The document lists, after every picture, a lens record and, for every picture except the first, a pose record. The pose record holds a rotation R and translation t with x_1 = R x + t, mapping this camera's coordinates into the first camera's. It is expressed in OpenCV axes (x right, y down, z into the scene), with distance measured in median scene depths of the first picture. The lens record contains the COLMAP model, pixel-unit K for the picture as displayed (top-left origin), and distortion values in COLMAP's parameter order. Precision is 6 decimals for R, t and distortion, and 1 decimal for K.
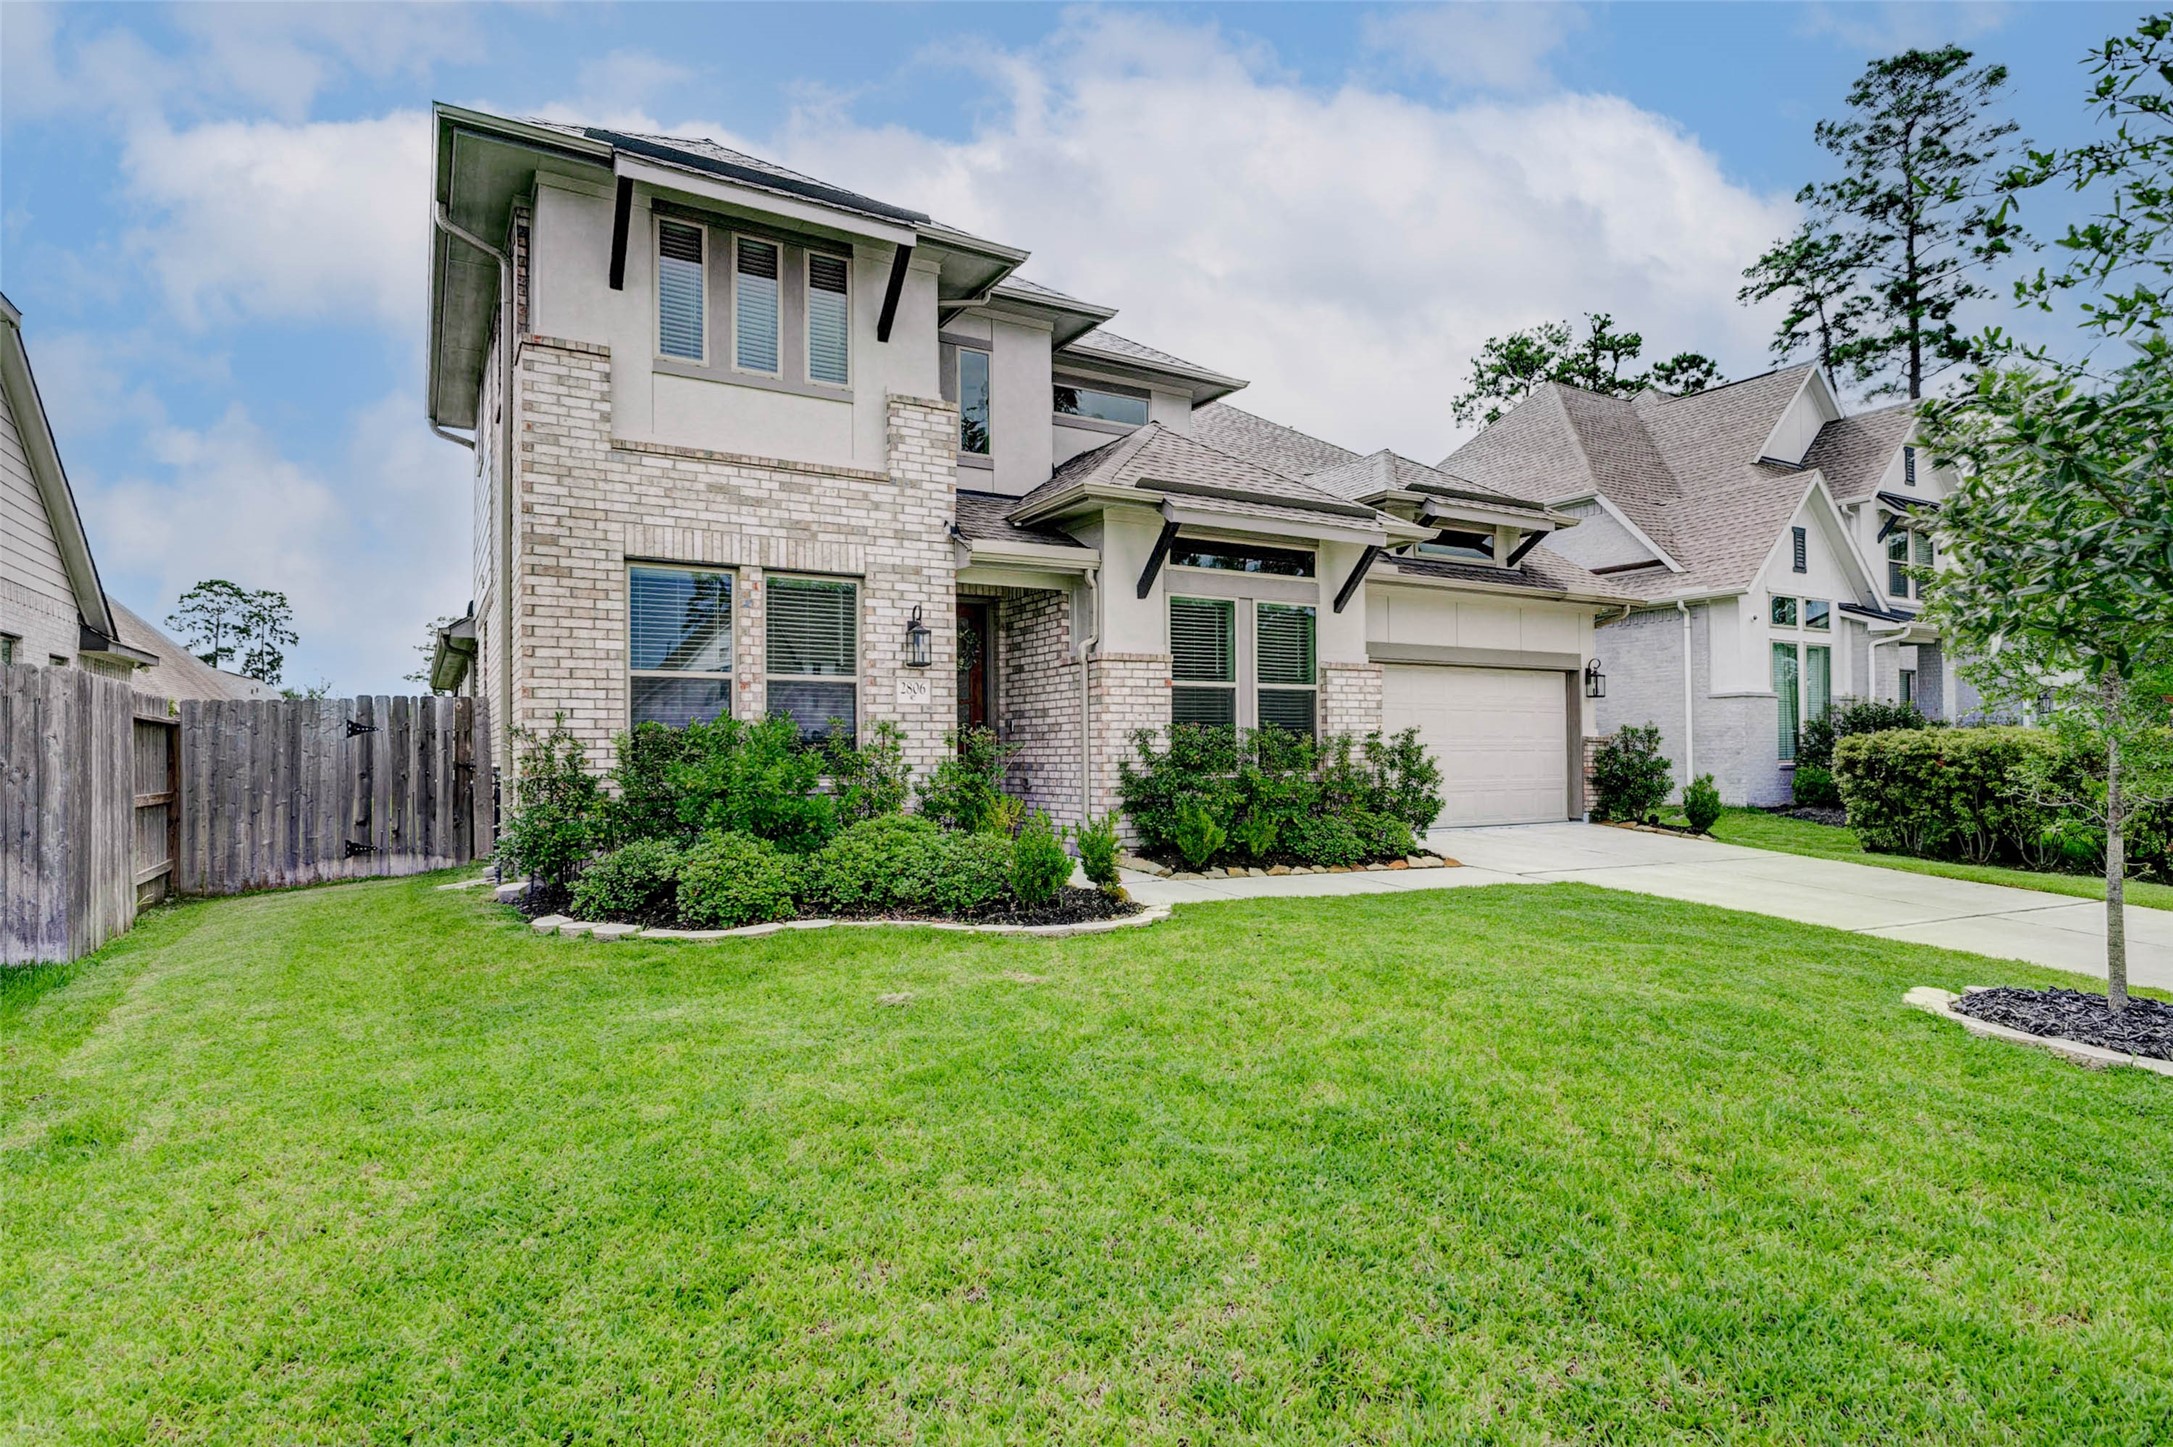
lens RADIAL K [[1105.1, 0, 1105.5], [0, 1105.1, 740.5], [0, 0, 1]] dist [0.014646, -0.007136]
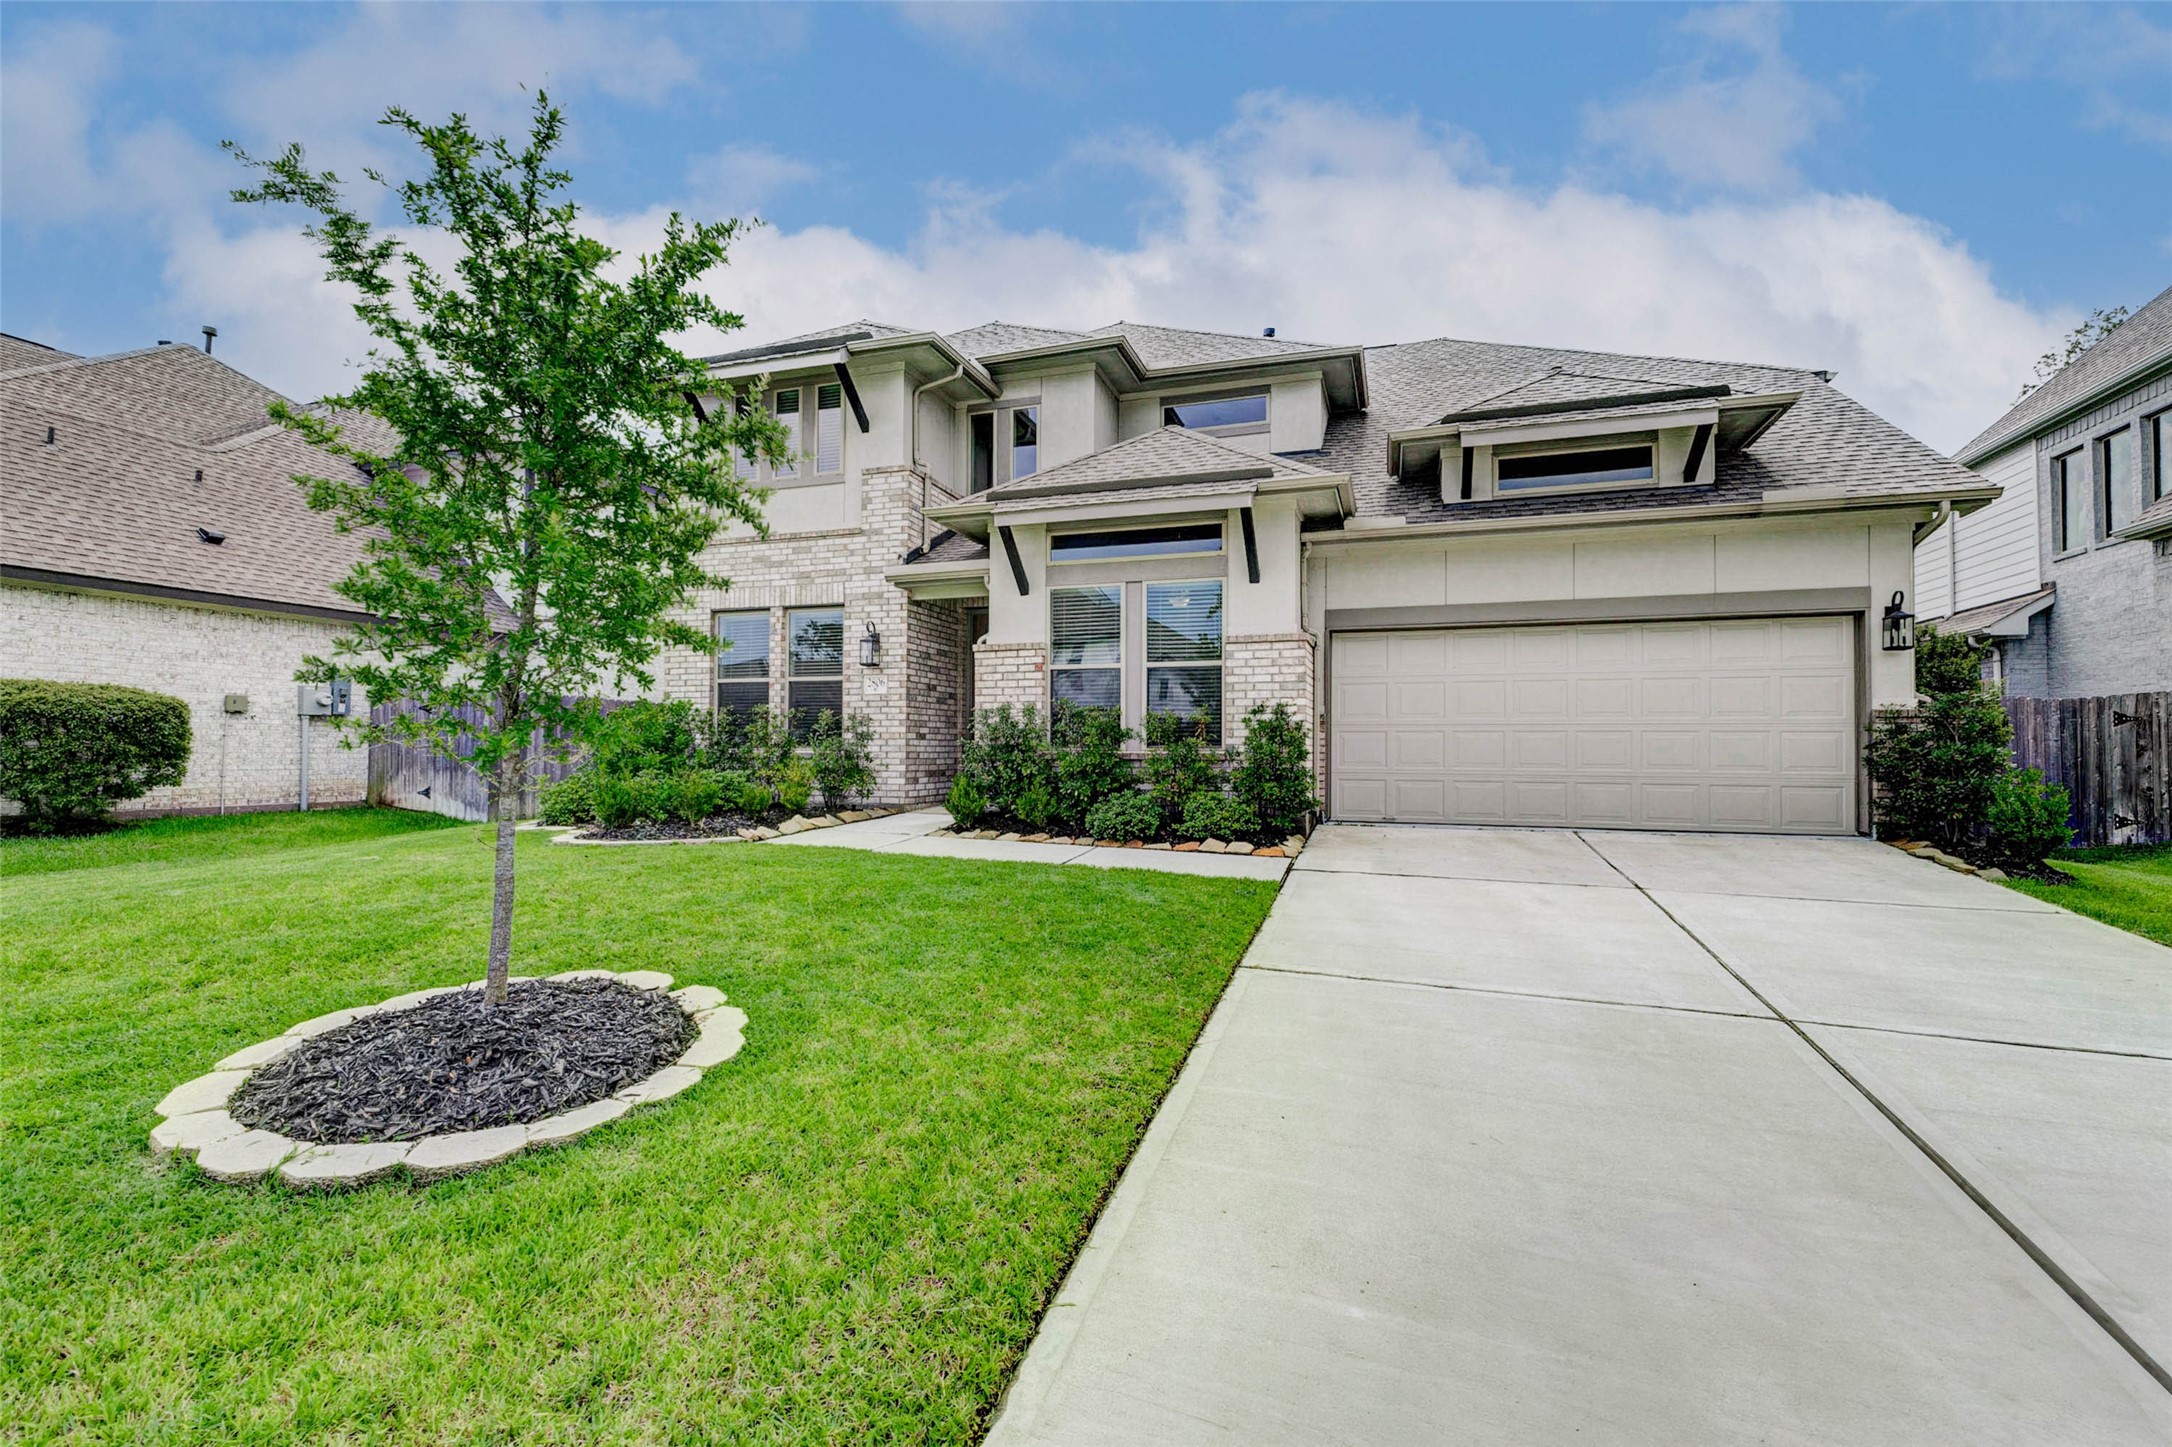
lens RADIAL K [[948.2, 0, 1073.1], [0, 948.2, 720.5], [0, 0, 1]] dist [0.015046, -0.003914]
pose [[0.663471, -0.013887, -0.748074, 0.840032], [-0.000261, 0.999823, -0.018792, 0.021178], [0.748202, 0.012663, 0.663350, 0.404290]]
